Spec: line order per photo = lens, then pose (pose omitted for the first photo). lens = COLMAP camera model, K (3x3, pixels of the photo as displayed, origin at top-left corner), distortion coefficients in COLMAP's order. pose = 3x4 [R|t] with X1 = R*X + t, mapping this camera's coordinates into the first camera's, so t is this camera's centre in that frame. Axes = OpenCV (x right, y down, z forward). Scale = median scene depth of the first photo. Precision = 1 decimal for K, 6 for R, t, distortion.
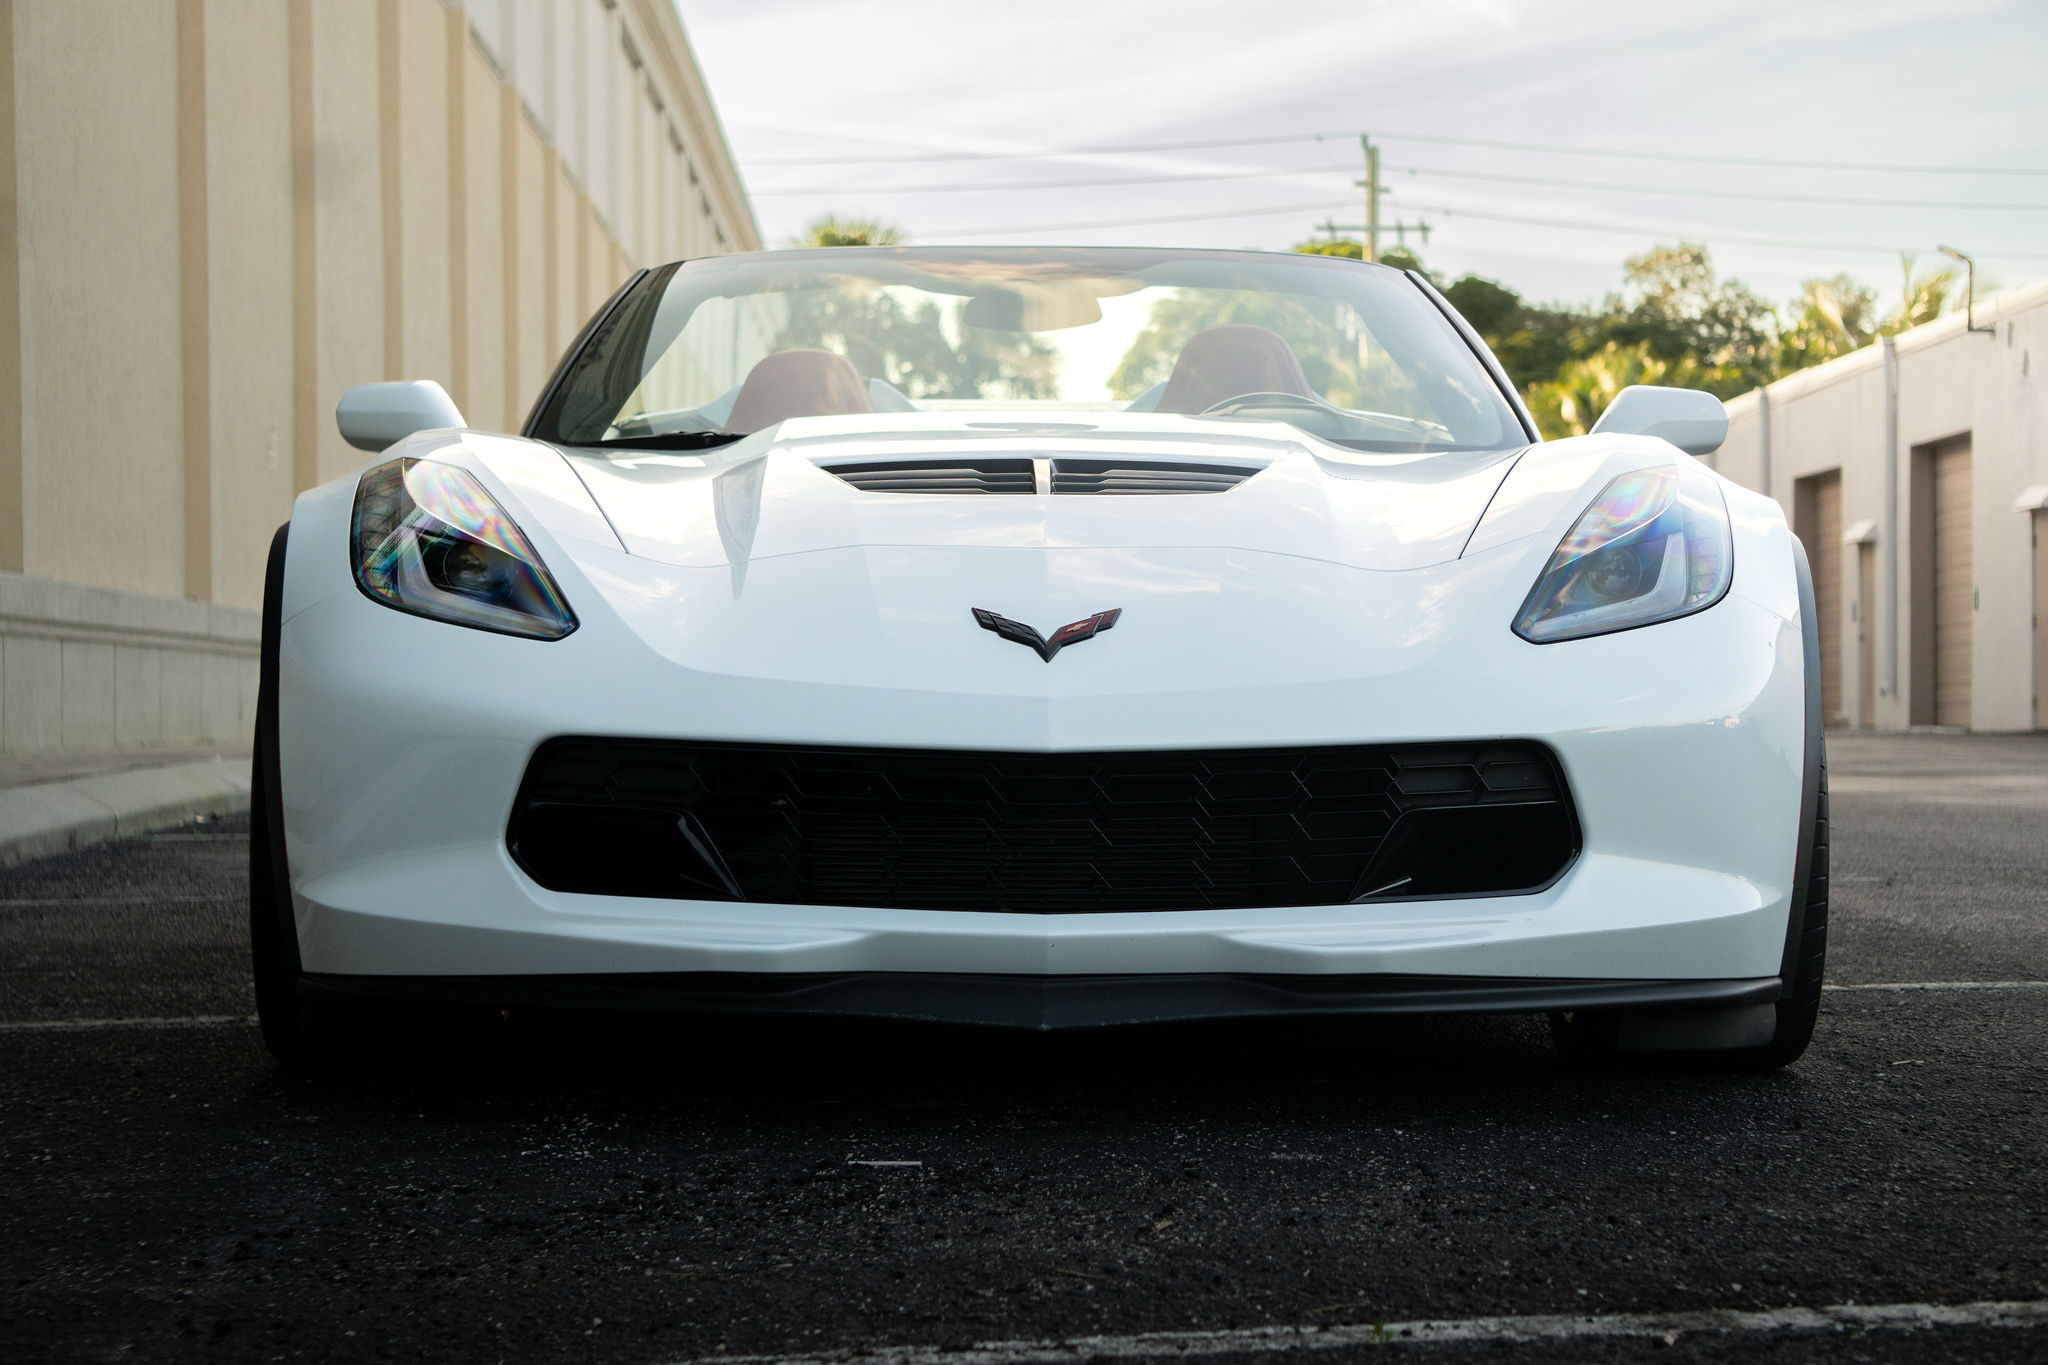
lens RADIAL K [[4549.2, 0, 1032.4], [0, 4549.2, 685.2], [0, 0, 1]] dist [0.135115, 0.638177]
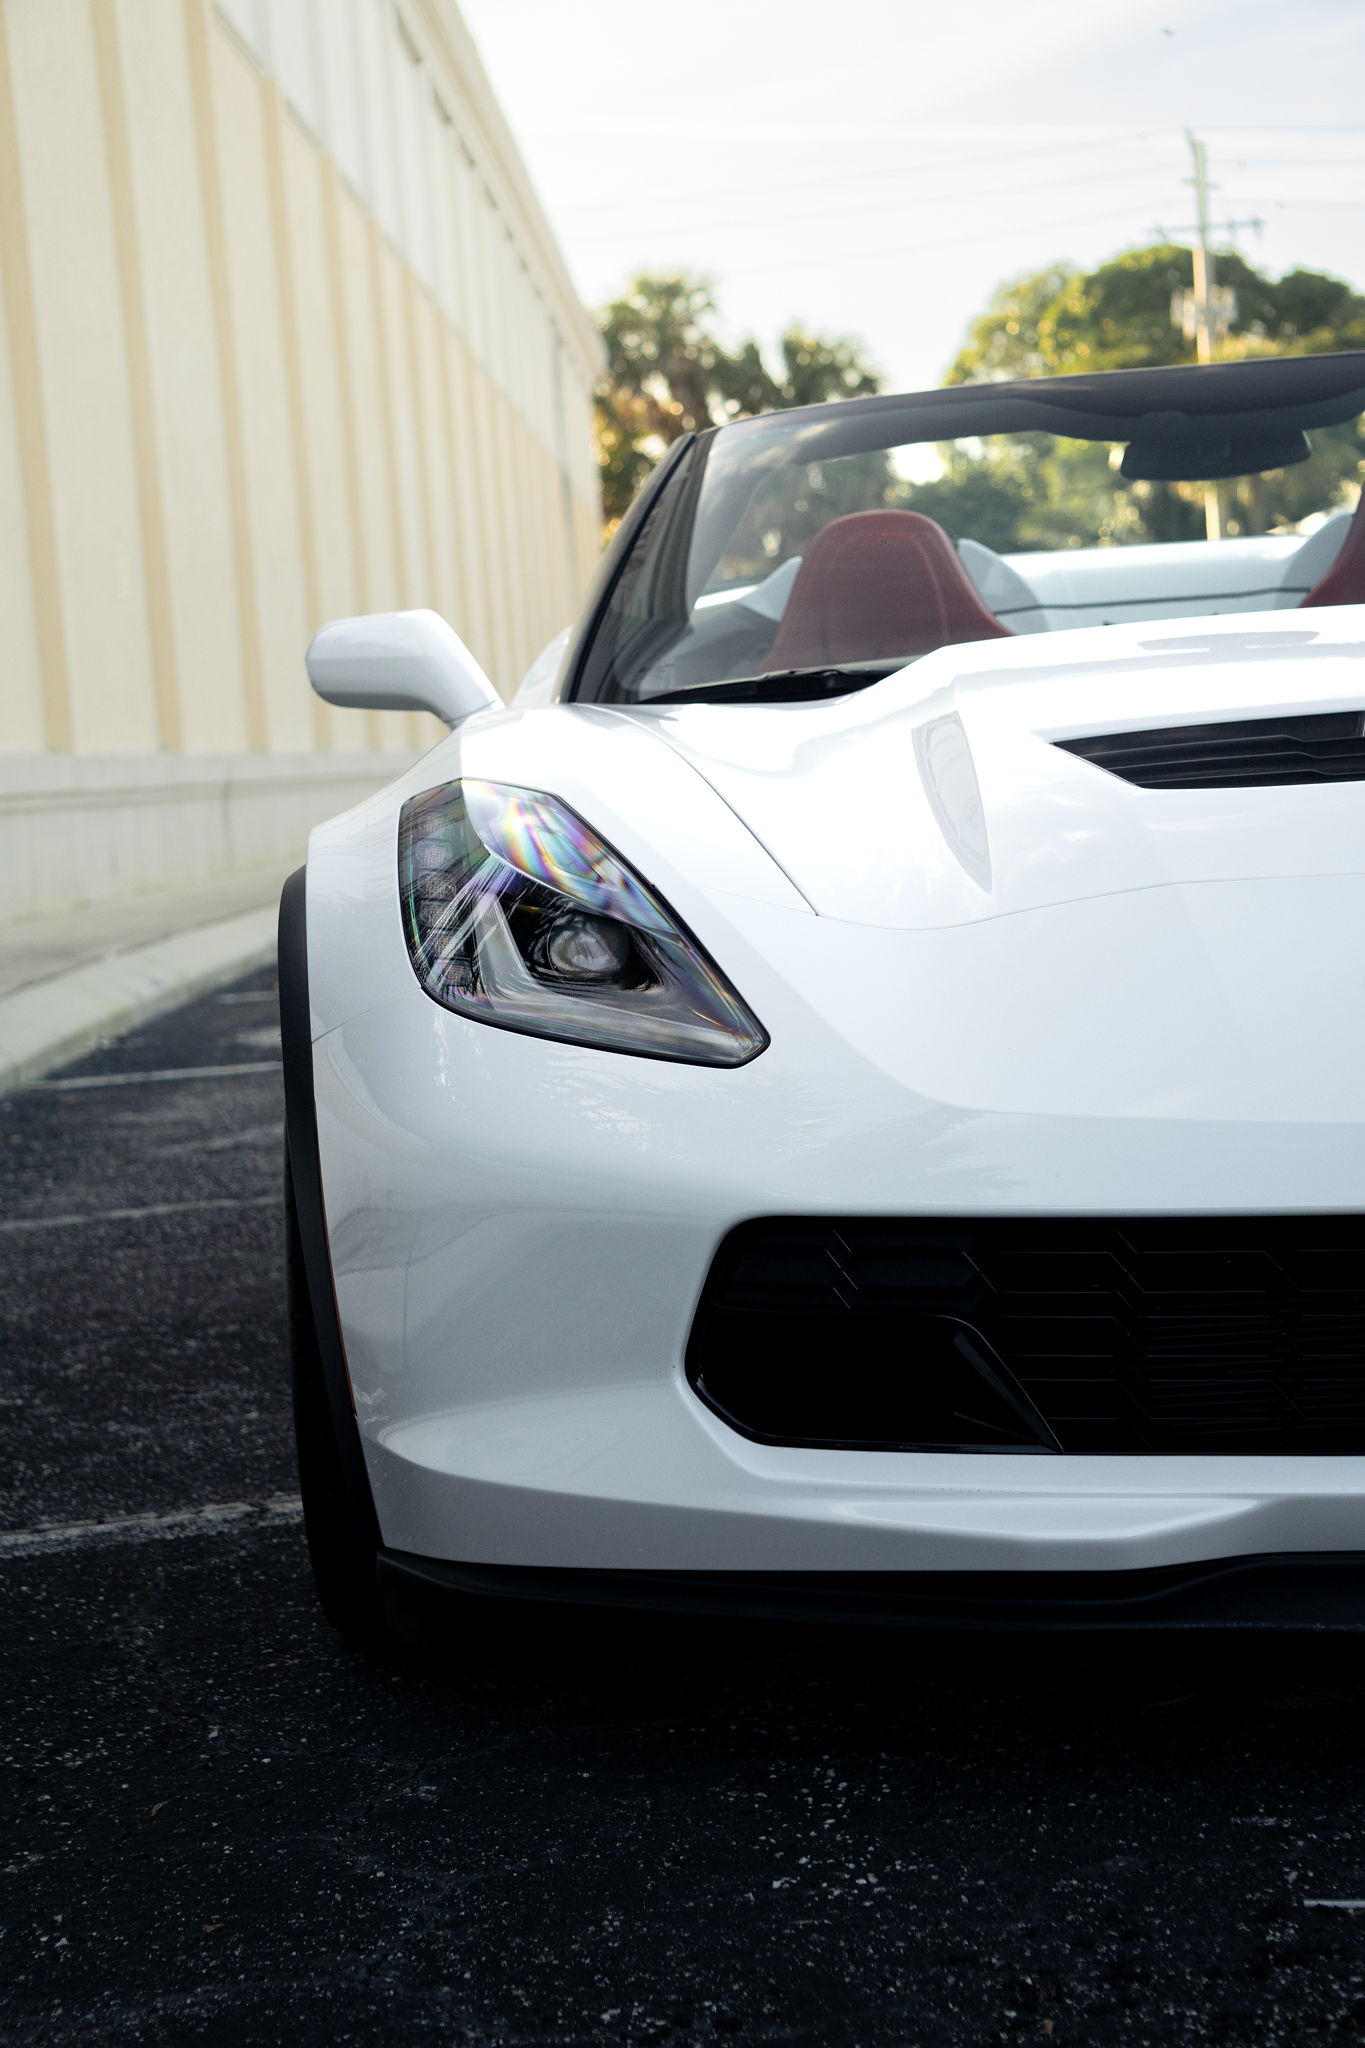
lens RADIAL K [[4588.1, 0, 687.7], [0, 4588.1, 1026.7], [0, 0, 1]] dist [0.198513, 0.294756]
pose [[0.996515, -0.069892, -0.045523, -0.065159], [0.072676, 0.995383, 0.062692, -0.047282], [0.040931, -0.065782, 0.996994, 0.265721]]
